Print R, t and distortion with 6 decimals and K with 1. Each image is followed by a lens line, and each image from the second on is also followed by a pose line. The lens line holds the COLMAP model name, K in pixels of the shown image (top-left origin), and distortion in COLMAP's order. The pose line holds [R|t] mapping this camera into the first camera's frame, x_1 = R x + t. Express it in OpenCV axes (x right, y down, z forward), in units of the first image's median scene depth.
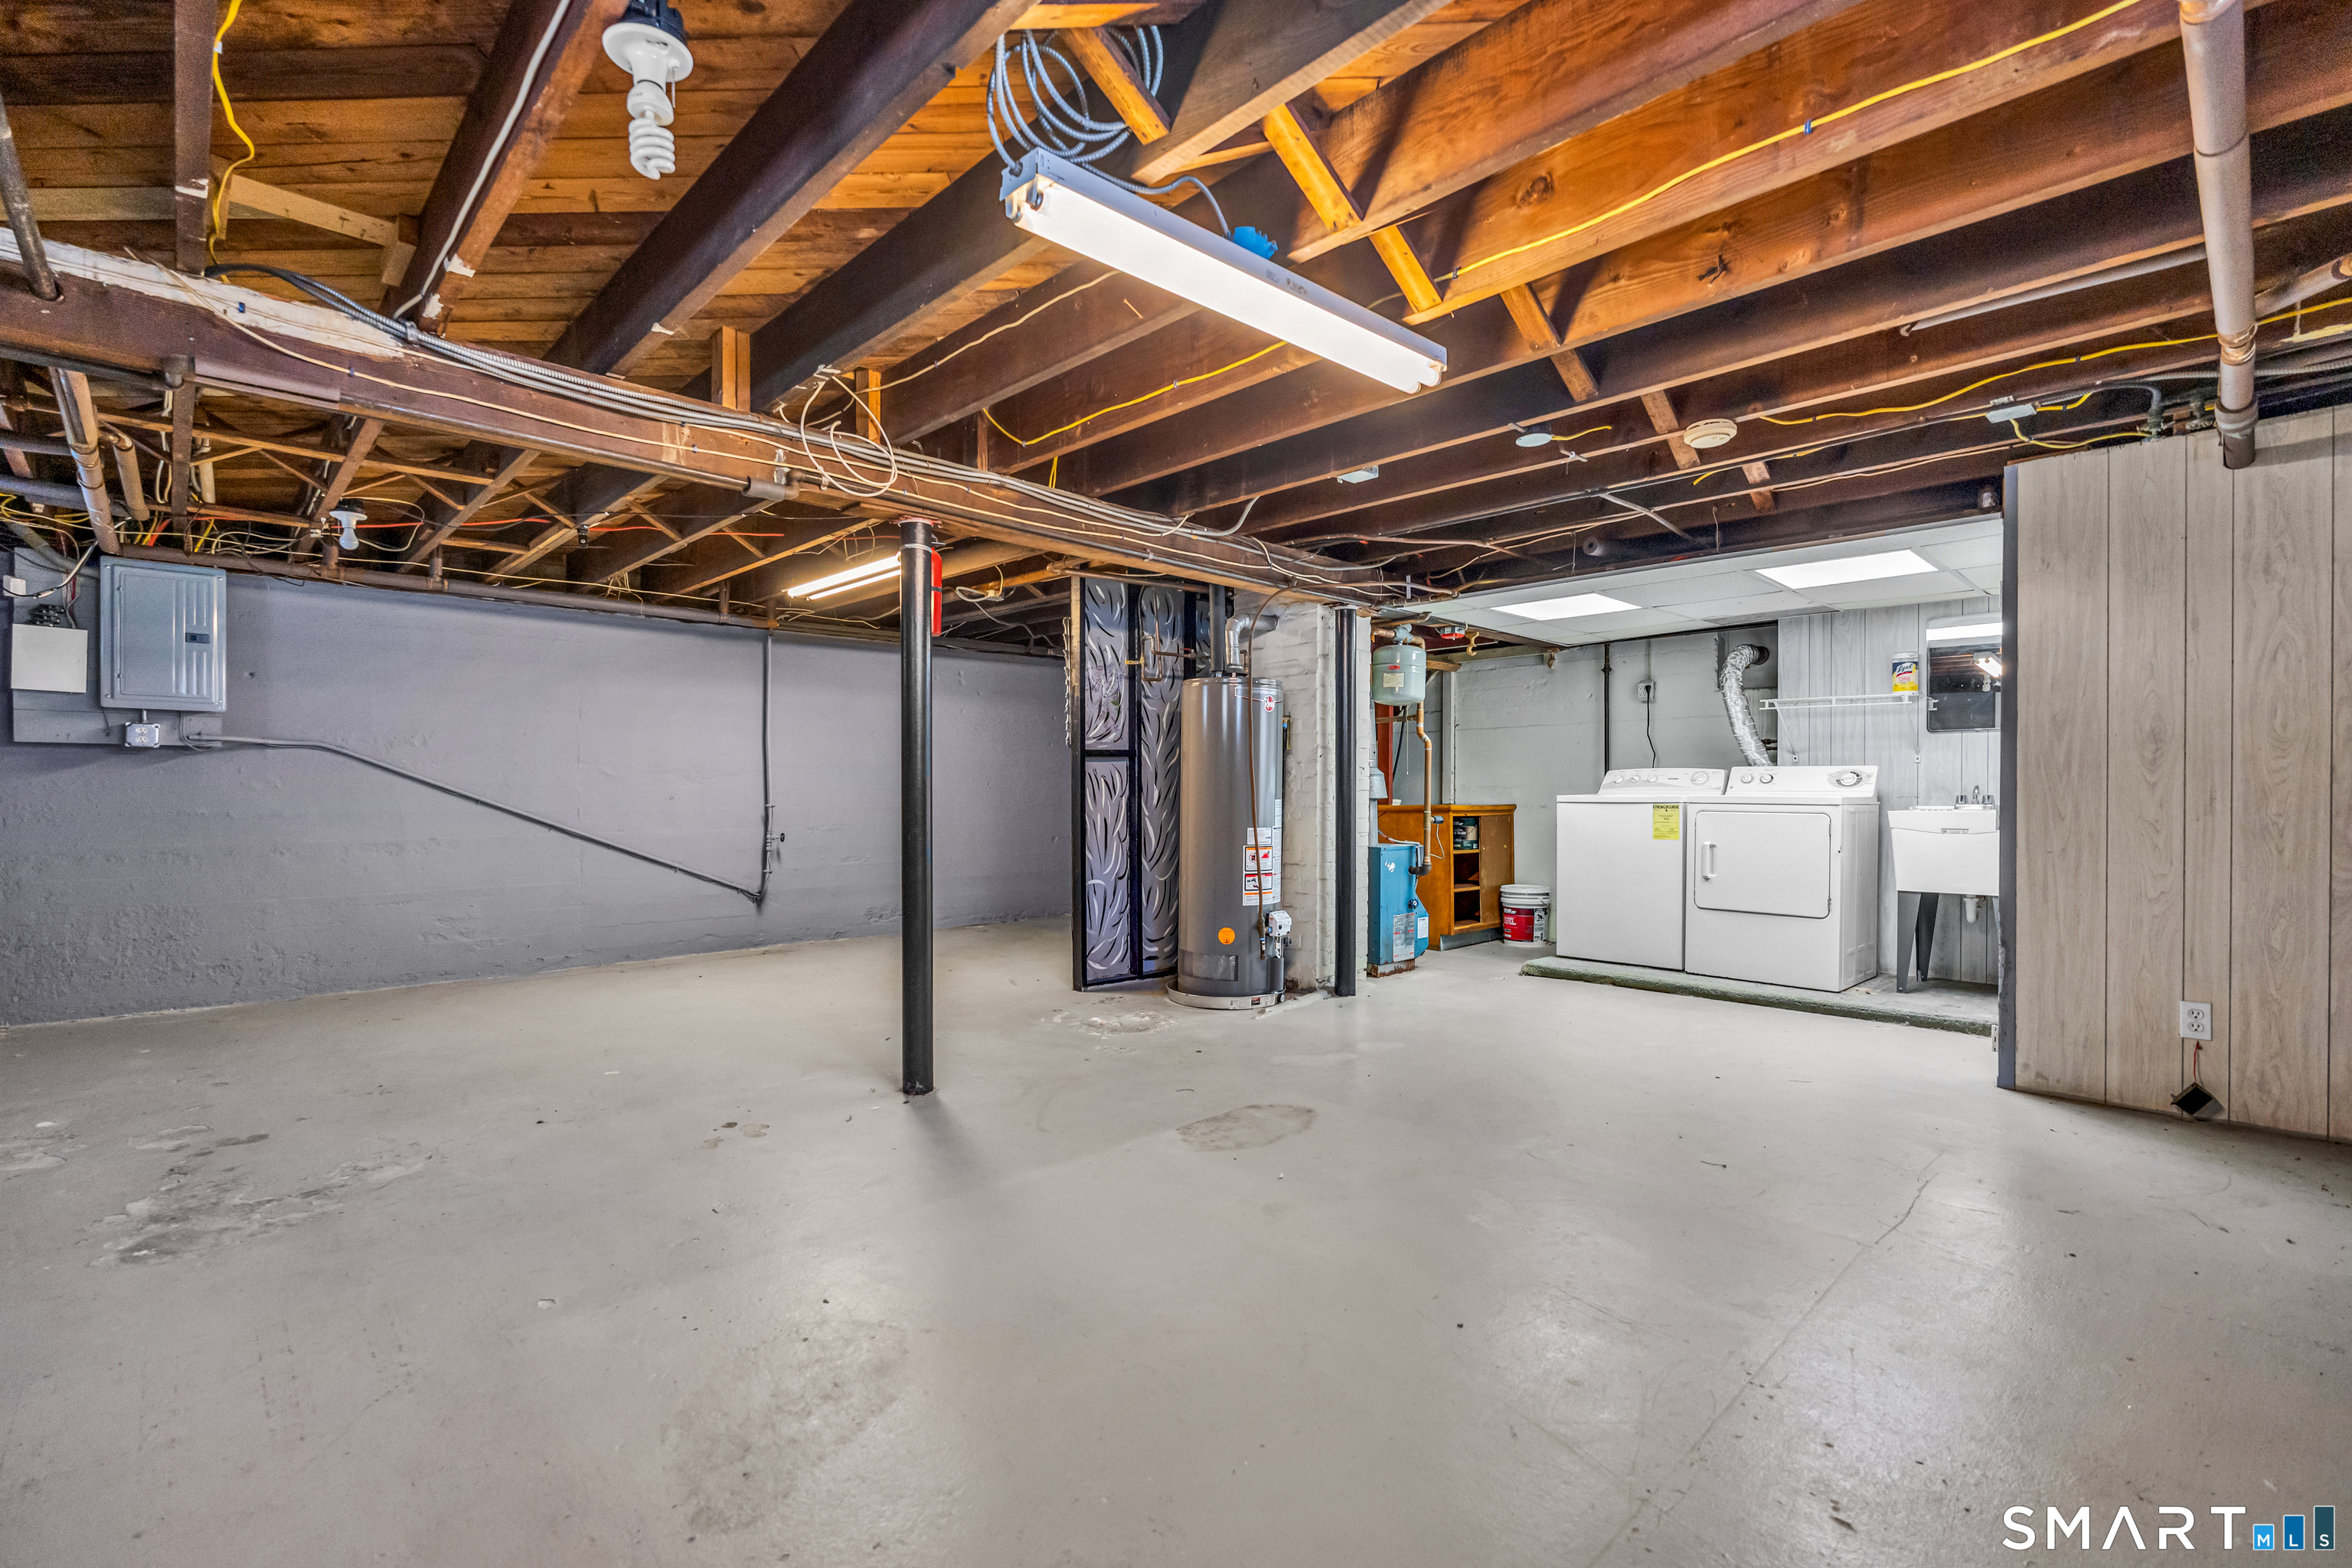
lens RADIAL K [[1038.5, 0, 1178.7], [0, 1038.5, 783.5], [0, 0, 1]] dist [-0.001841, -0.000298]
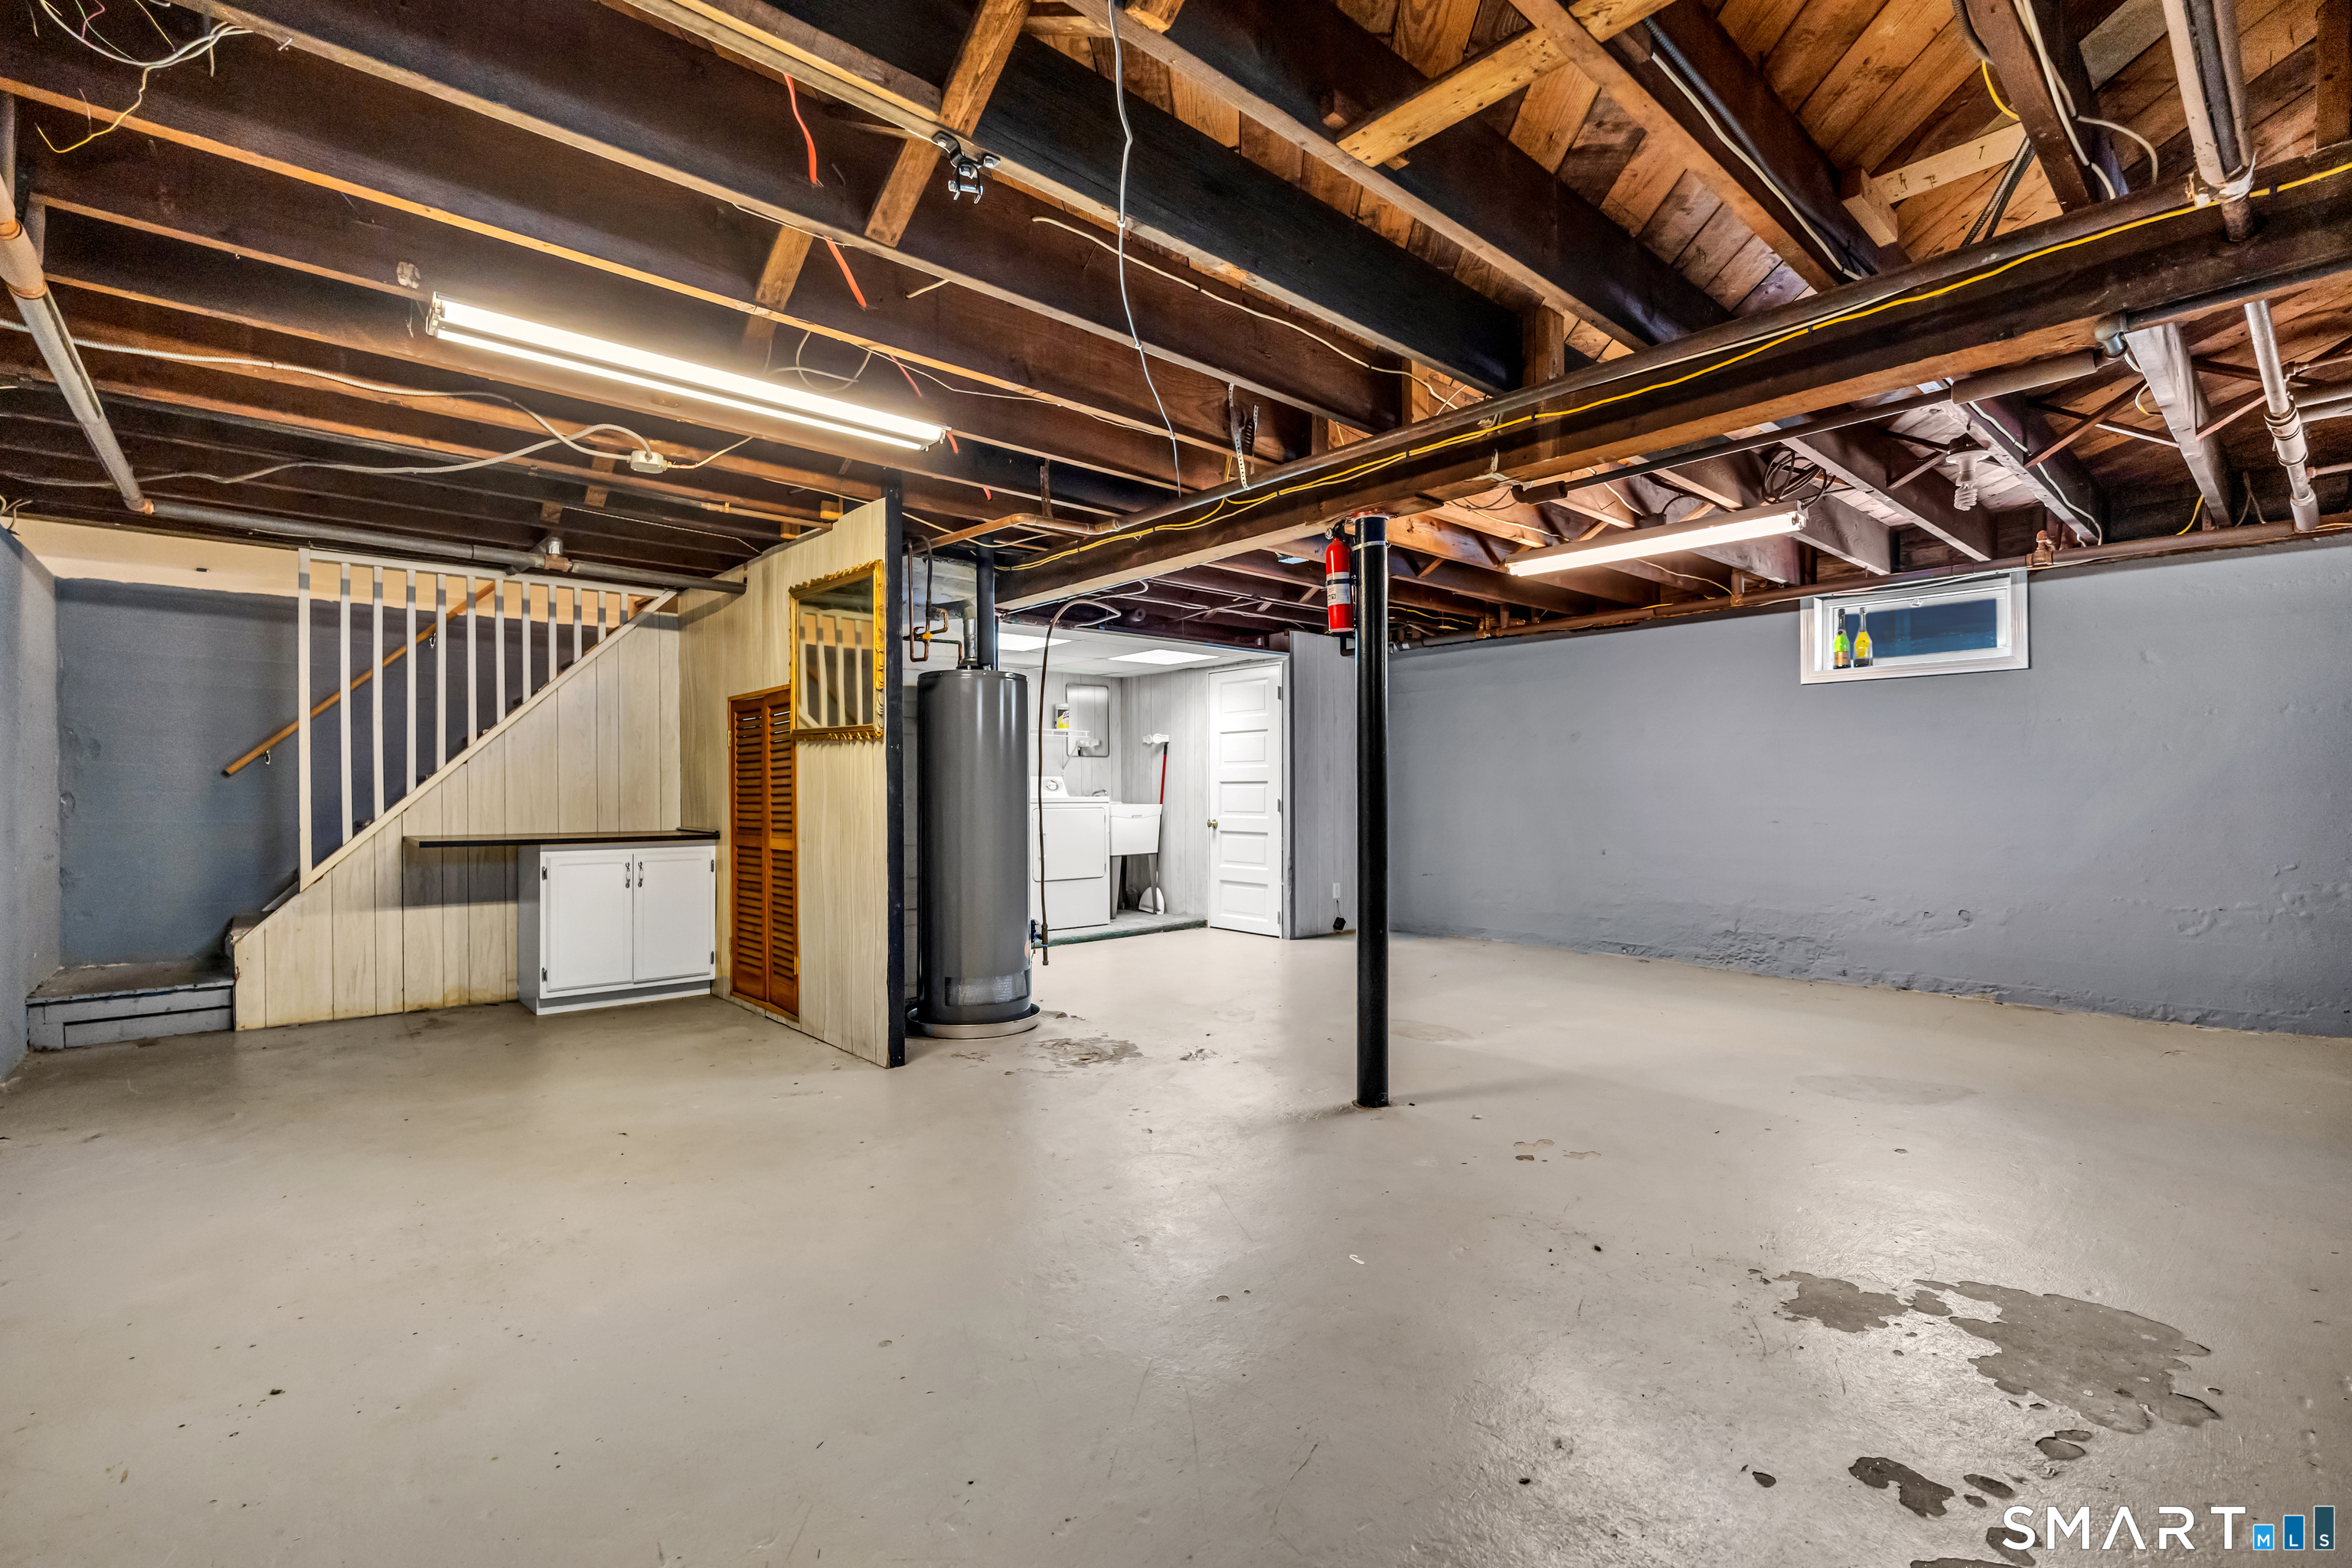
lens RADIAL K [[1038.5, 0, 1178.7], [0, 1038.5, 783.5], [0, 0, 1]] dist [-0.001841, -0.000298]
pose [[0.027925, 0.005513, 0.999595, -1.245794], [0.009883, 0.999934, -0.005791, 0.002259], [-0.999561, 0.010041, 0.027869, 1.173538]]
